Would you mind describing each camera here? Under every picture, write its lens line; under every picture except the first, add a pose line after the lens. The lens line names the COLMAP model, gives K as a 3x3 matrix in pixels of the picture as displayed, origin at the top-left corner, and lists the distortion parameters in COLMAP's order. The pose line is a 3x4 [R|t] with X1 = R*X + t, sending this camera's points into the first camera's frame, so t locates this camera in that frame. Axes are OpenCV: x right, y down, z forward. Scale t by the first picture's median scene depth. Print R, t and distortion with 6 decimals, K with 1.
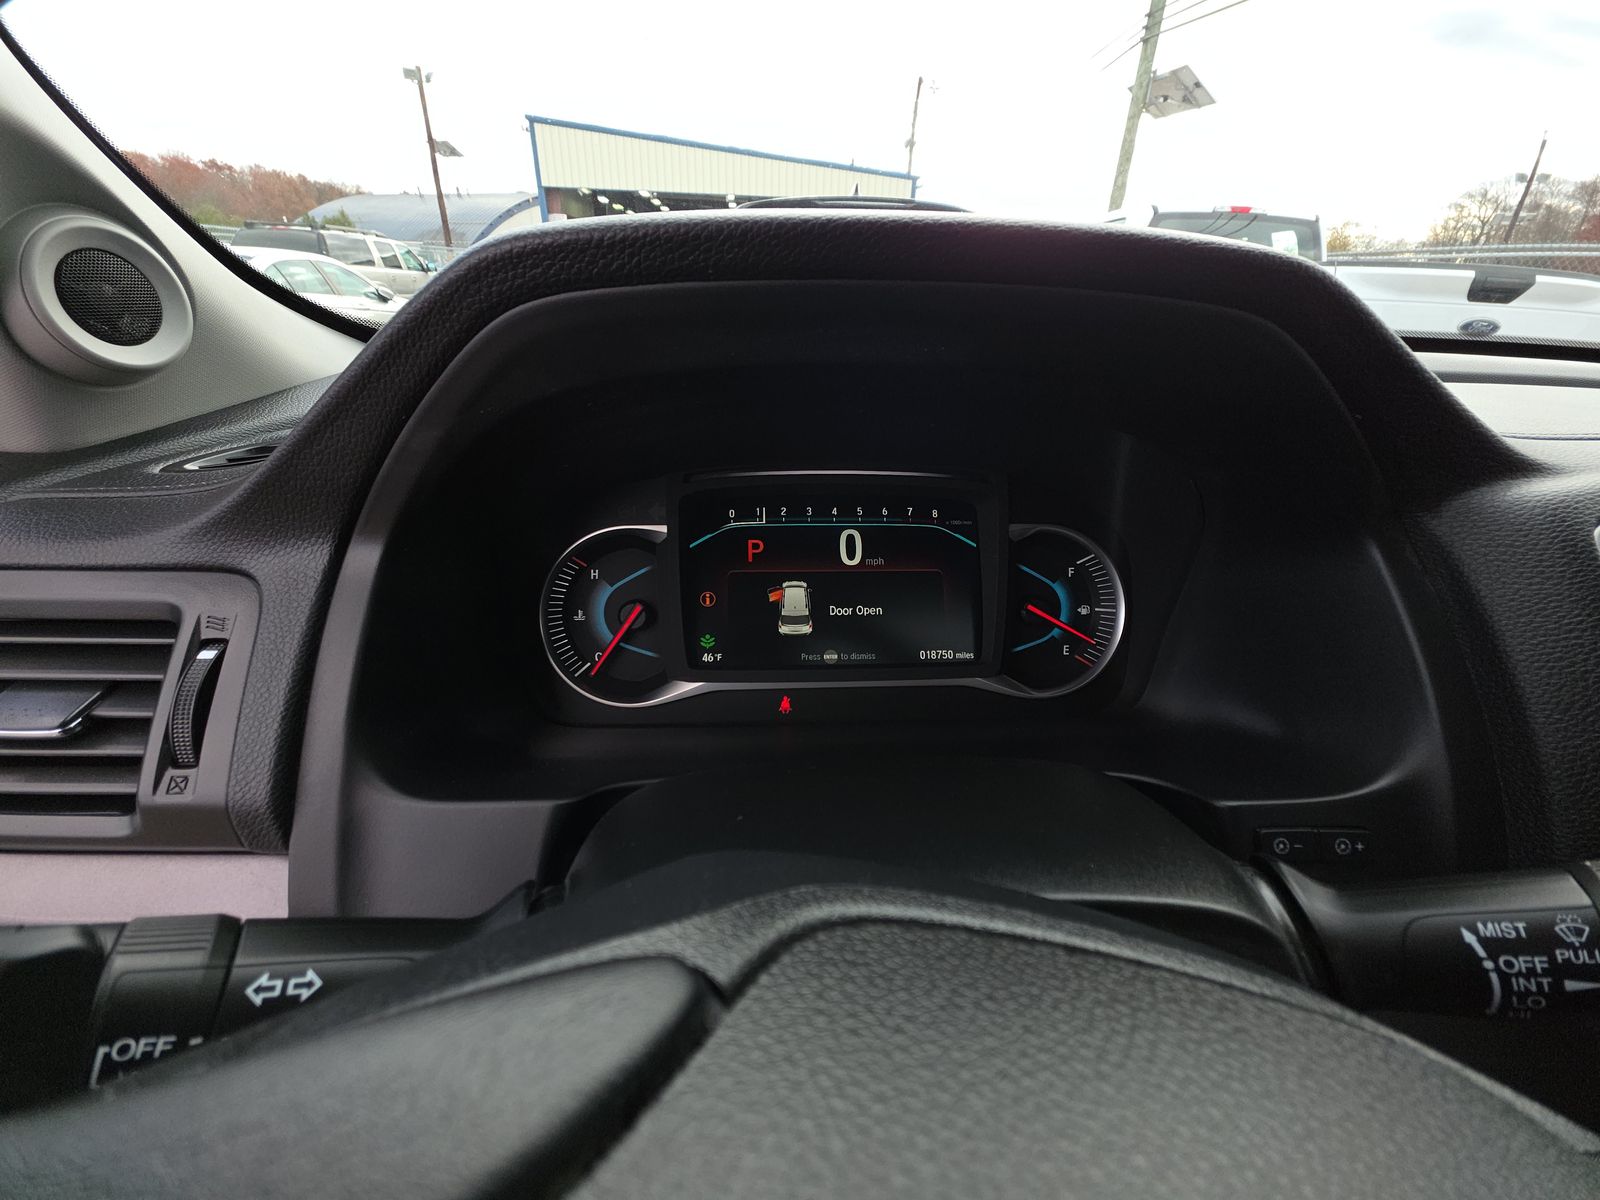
lens RADIAL K [[647.2, 0, 804.1], [0, 647.2, 601.2], [0, 0, 1]] dist [0.008986, -0.007916]
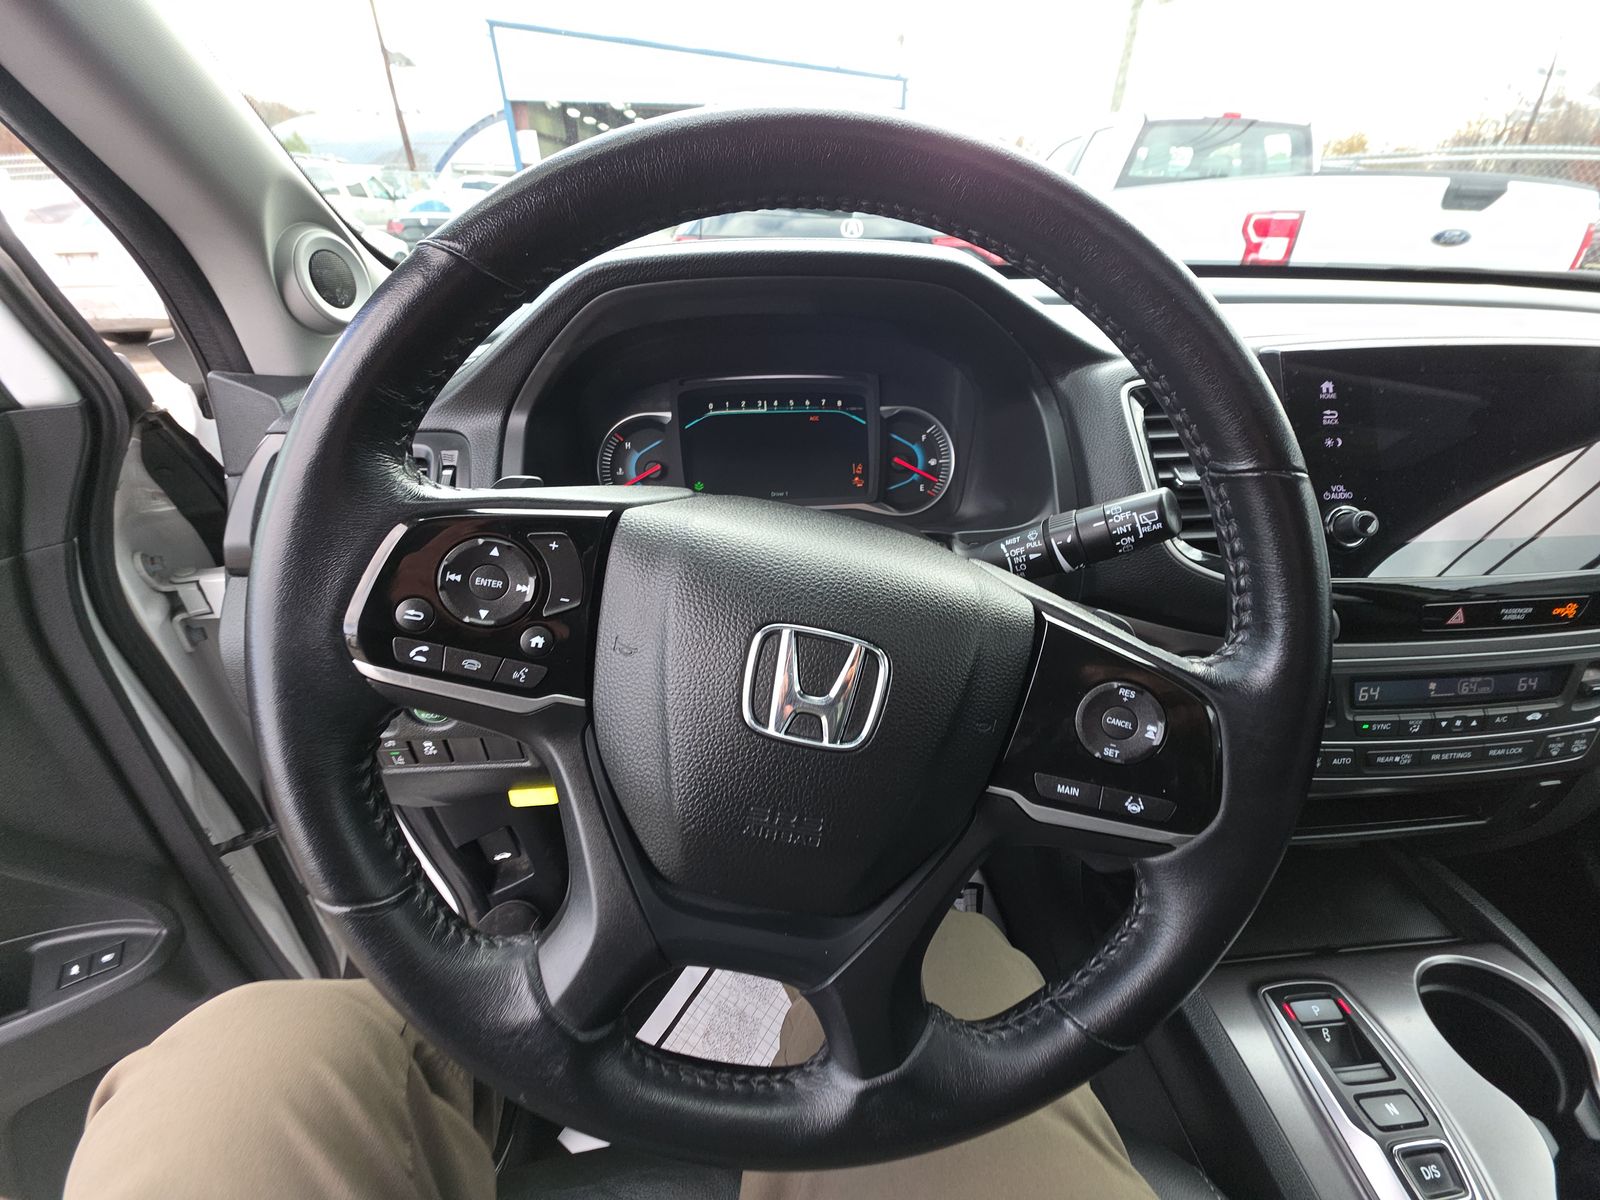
lens RADIAL K [[647.2, 0, 804.1], [0, 647.2, 601.2], [0, 0, 1]] dist [0.008986, -0.007916]
pose [[0.999579, -0.028924, 0.002468, 0.100717], [0.028545, 0.994809, 0.097675, 0.193580], [-0.005280, -0.097564, 0.995215, -0.638436]]
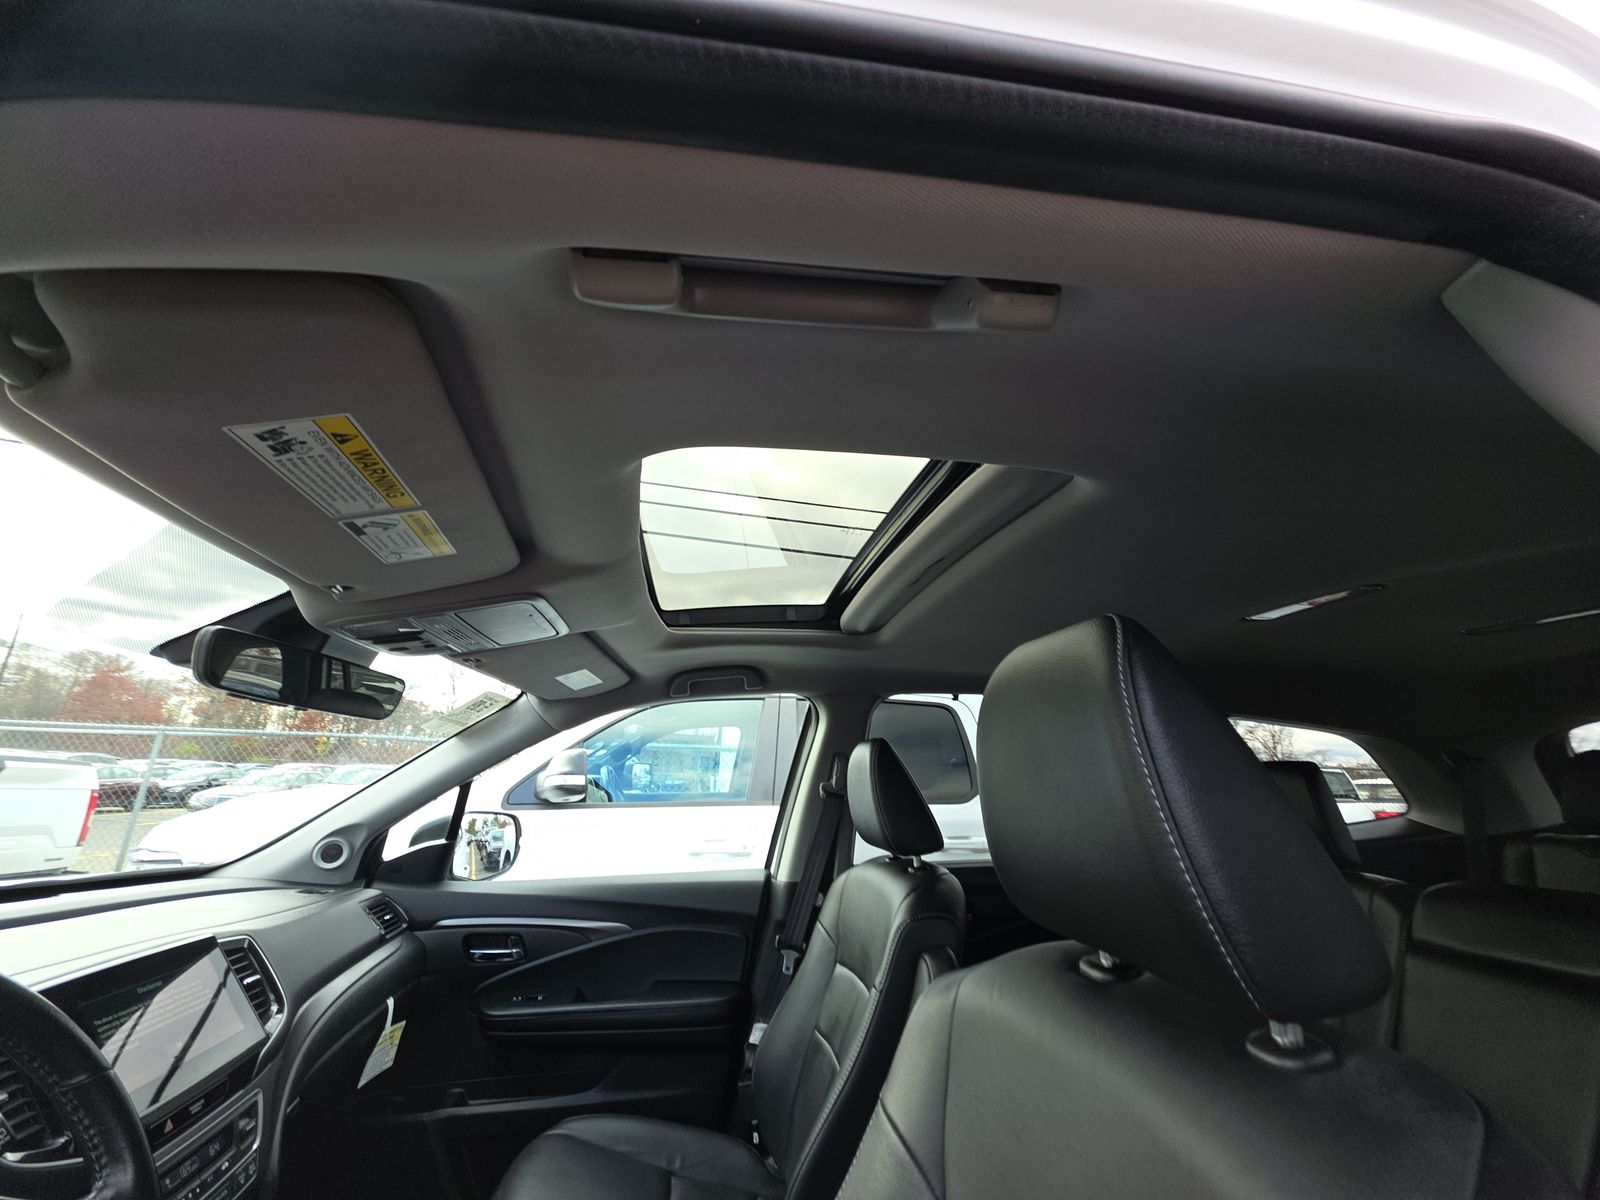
lens RADIAL K [[647.2, 0, 804.1], [0, 647.2, 601.2], [0, 0, 1]] dist [0.008986, -0.007916]
pose [[-0.095515, 0.236091, 0.967025, -1.050378], [0.416720, 0.891726, -0.176547, 0.108809], [-0.904003, 0.386116, -0.183557, -1.391118]]
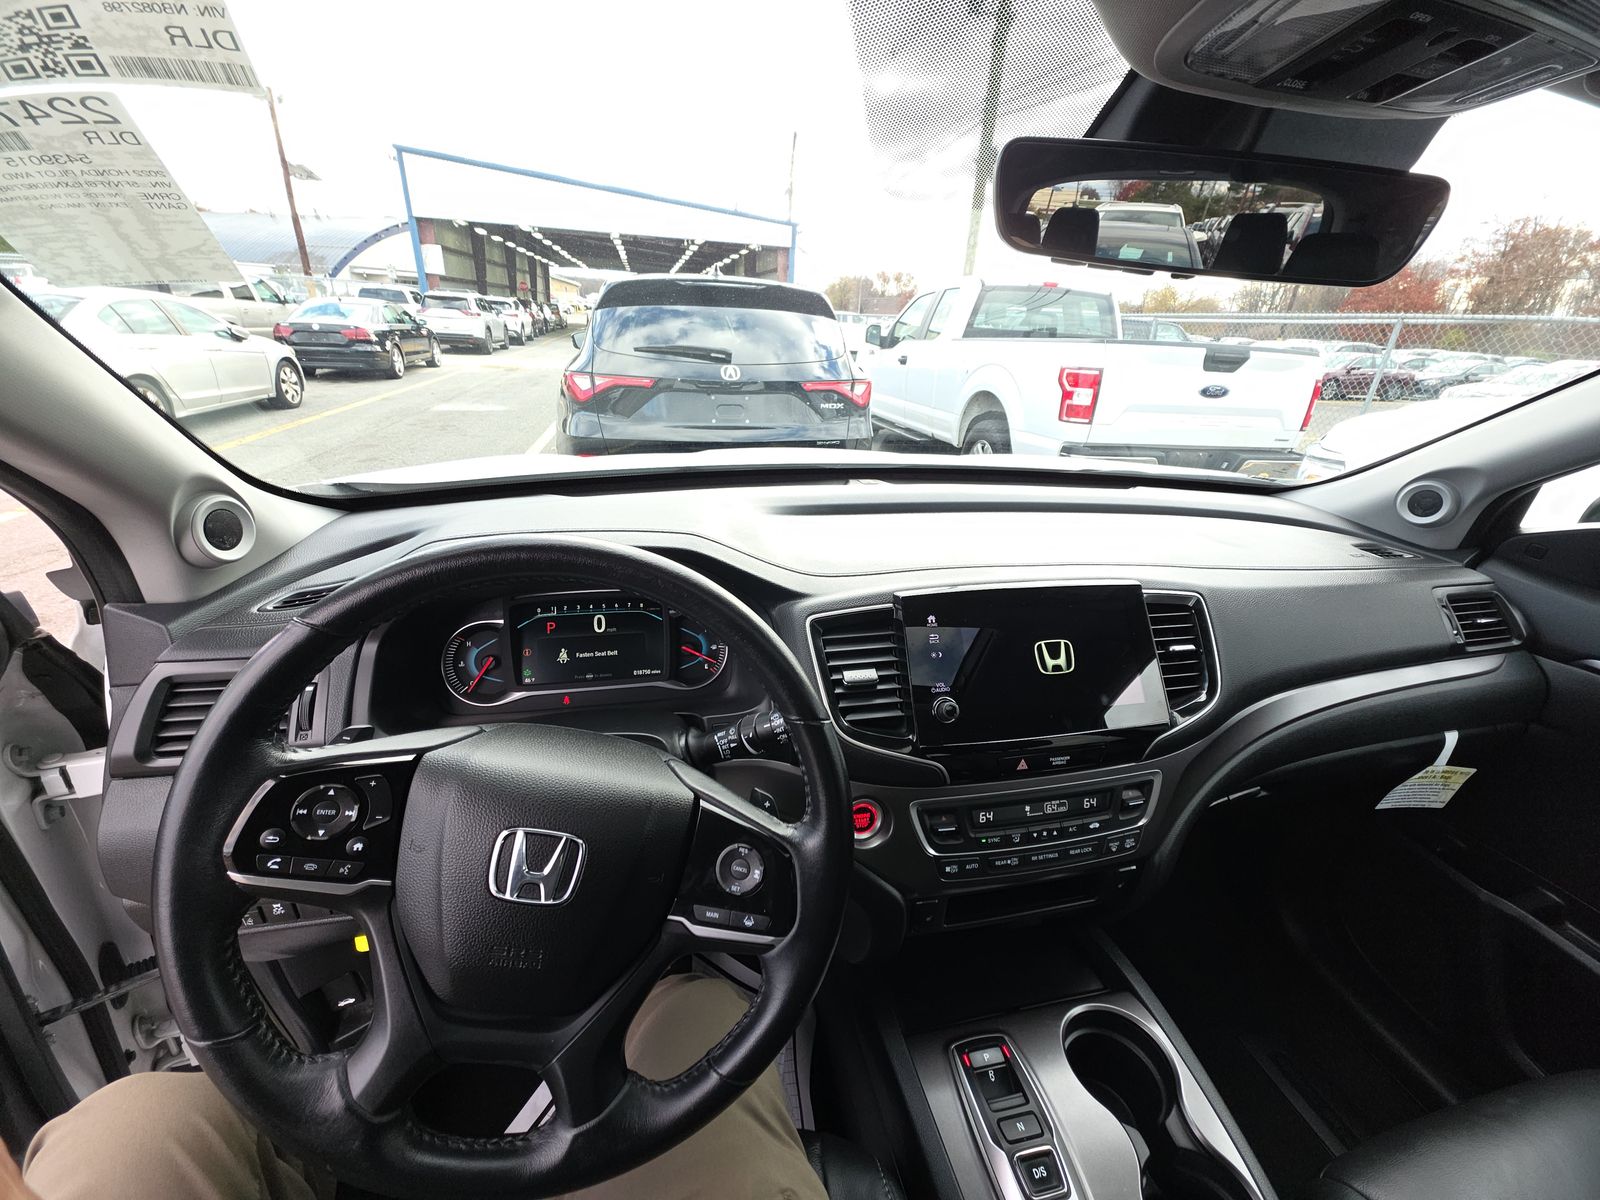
lens RADIAL K [[641.1, 0, 806.8], [0, 641.1, 598.8], [0, 0, 1]] dist [0.009516, -0.006611]
pose [[0.987092, -0.044557, 0.153831, 0.422357], [0.051469, 0.997823, -0.041241, -0.043338], [-0.151659, 0.048626, 0.987236, -1.168939]]
